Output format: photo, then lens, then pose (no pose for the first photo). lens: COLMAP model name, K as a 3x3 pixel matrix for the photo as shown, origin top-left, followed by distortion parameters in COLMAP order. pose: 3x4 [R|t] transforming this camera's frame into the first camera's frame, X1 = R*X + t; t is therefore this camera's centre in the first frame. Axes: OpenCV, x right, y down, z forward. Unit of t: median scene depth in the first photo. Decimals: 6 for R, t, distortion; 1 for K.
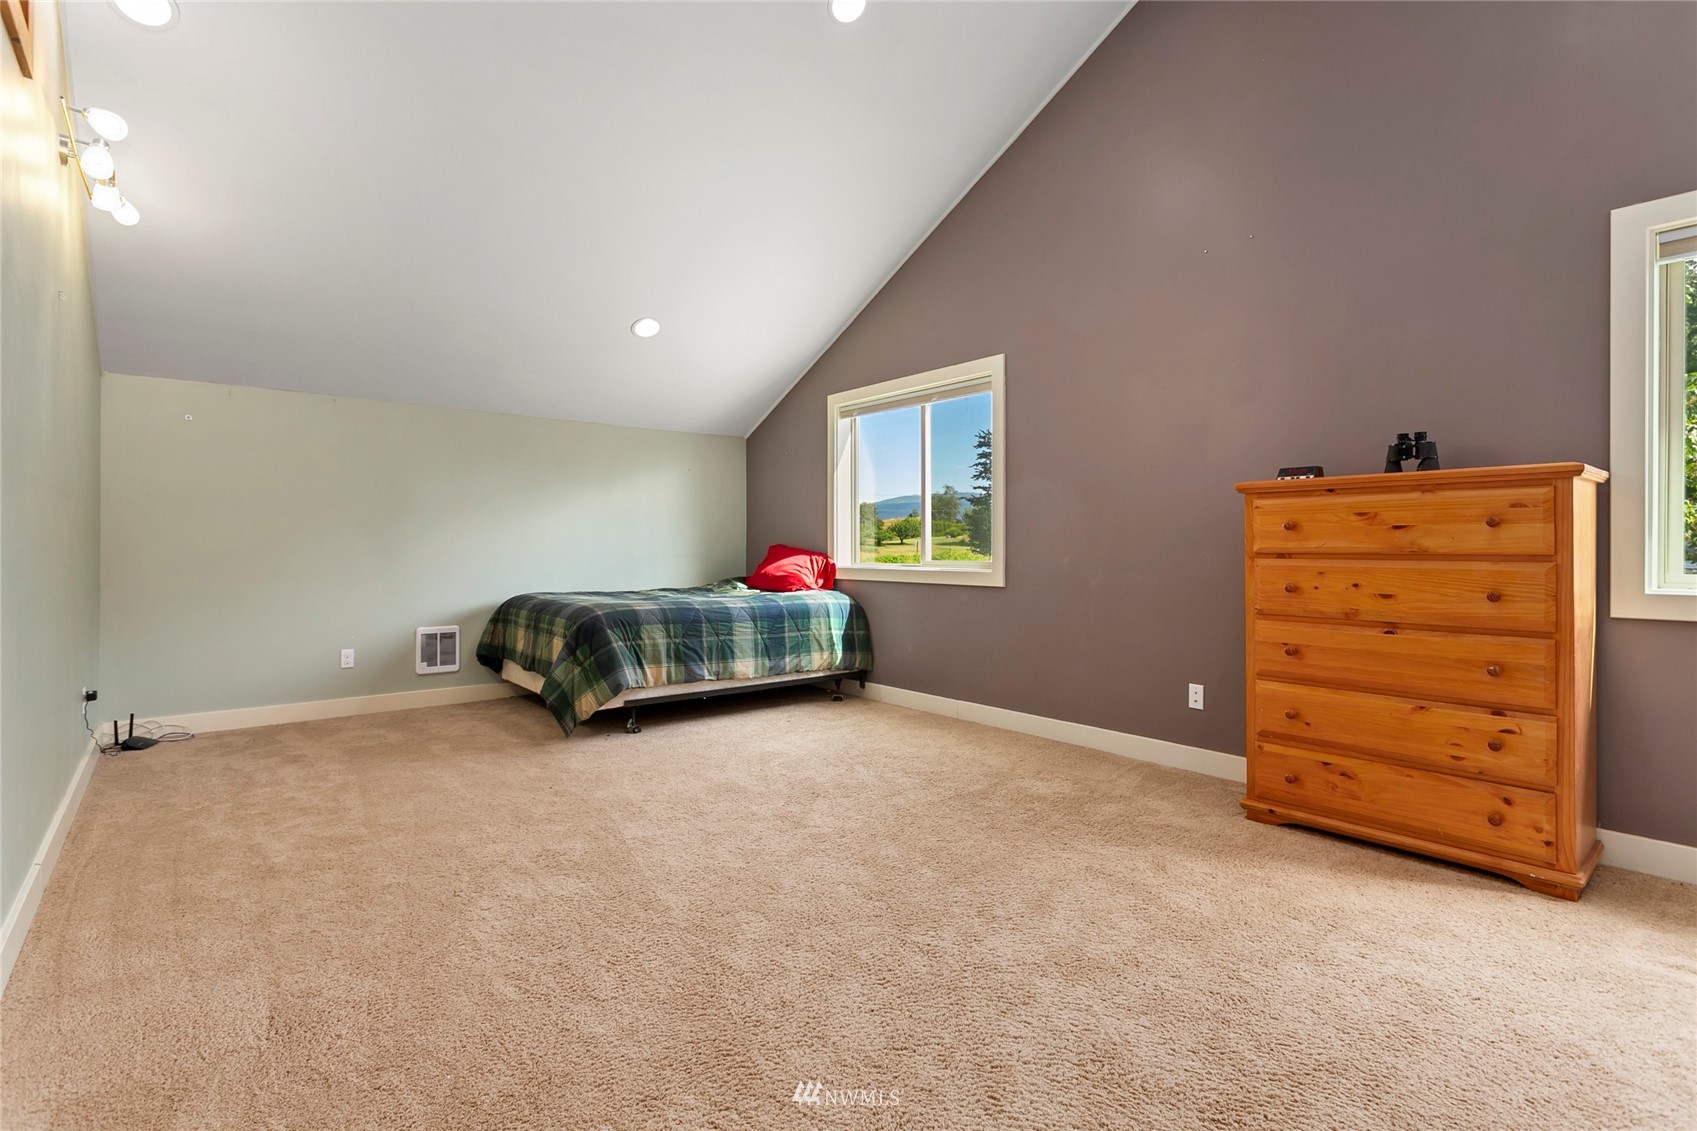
lens RADIAL K [[817.6, 0, 855.8], [0, 817.6, 557.3], [0, 0, 1]] dist [0.001203, 0.000573]
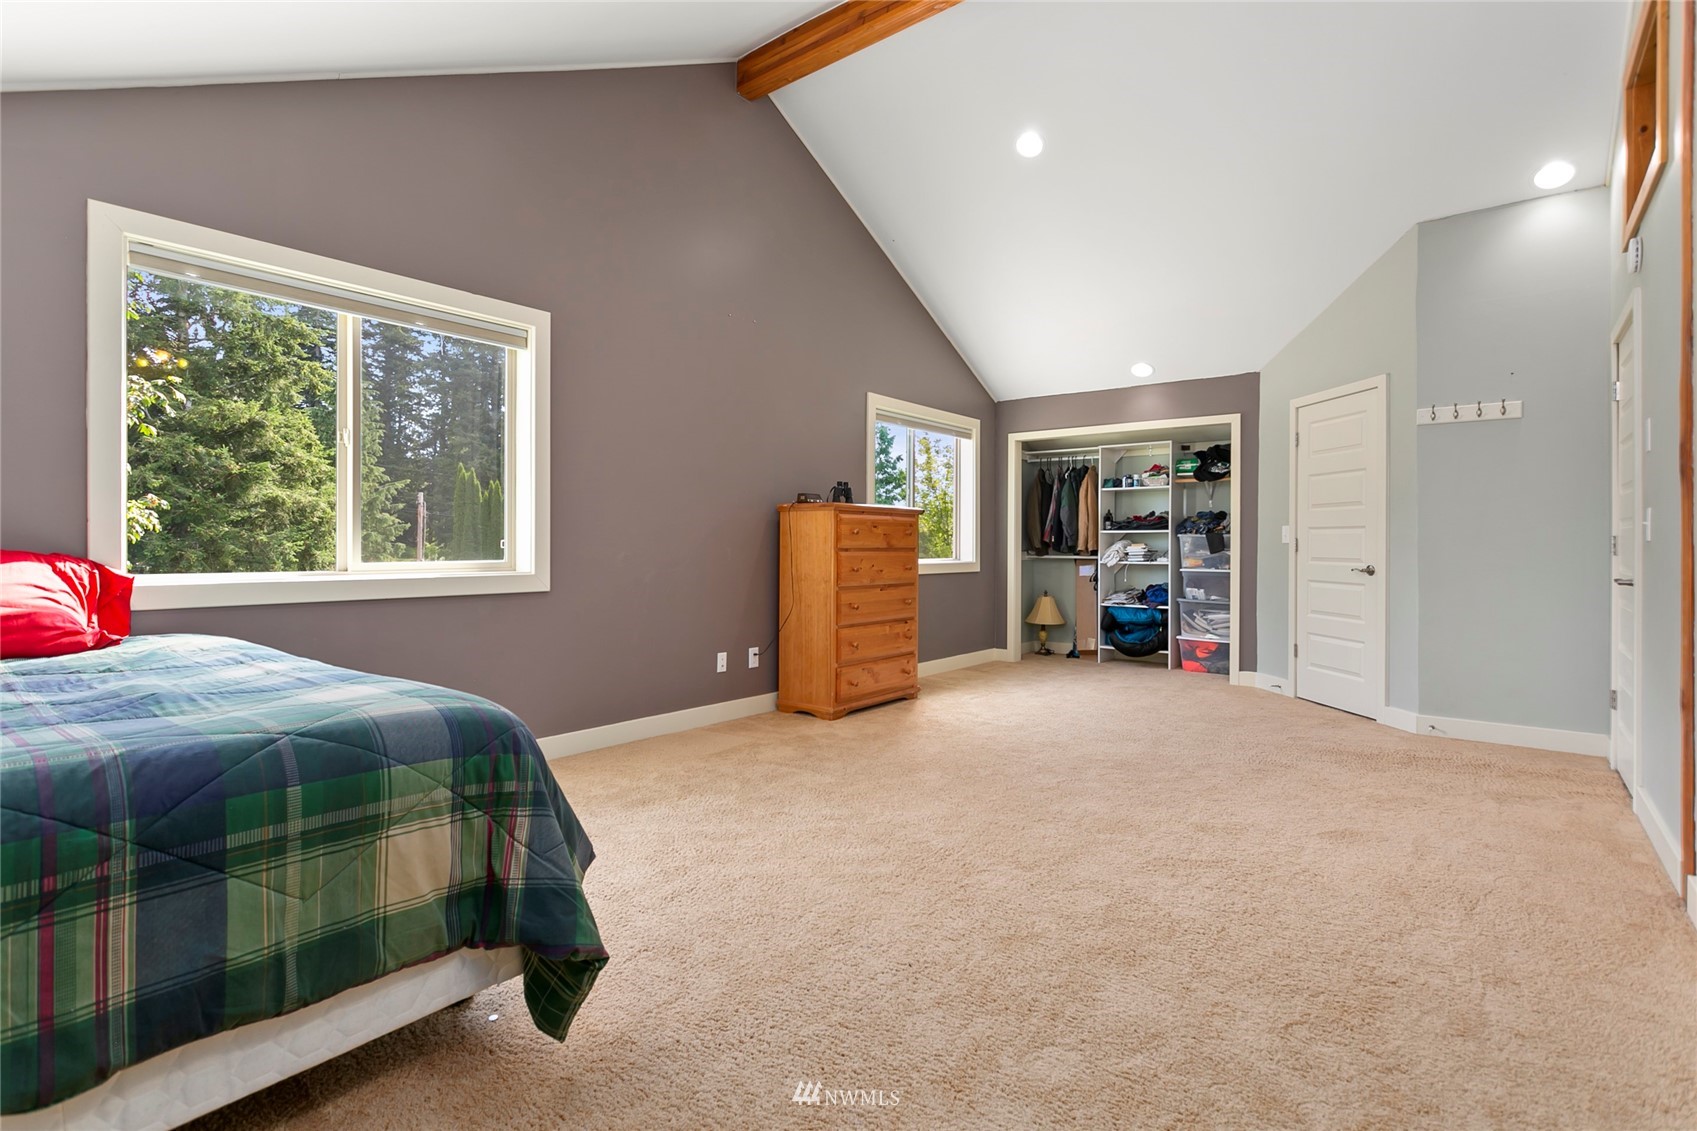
lens RADIAL K [[817.6, 0, 855.8], [0, 817.6, 553.4], [0, 0, 1]] dist [0.001203, 0.000573]
pose [[-0.209707, -0.013451, 0.977672, -0.873893], [0.005445, 0.999874, 0.014924, -0.016253], [-0.977749, 0.008453, -0.209608, 1.074182]]
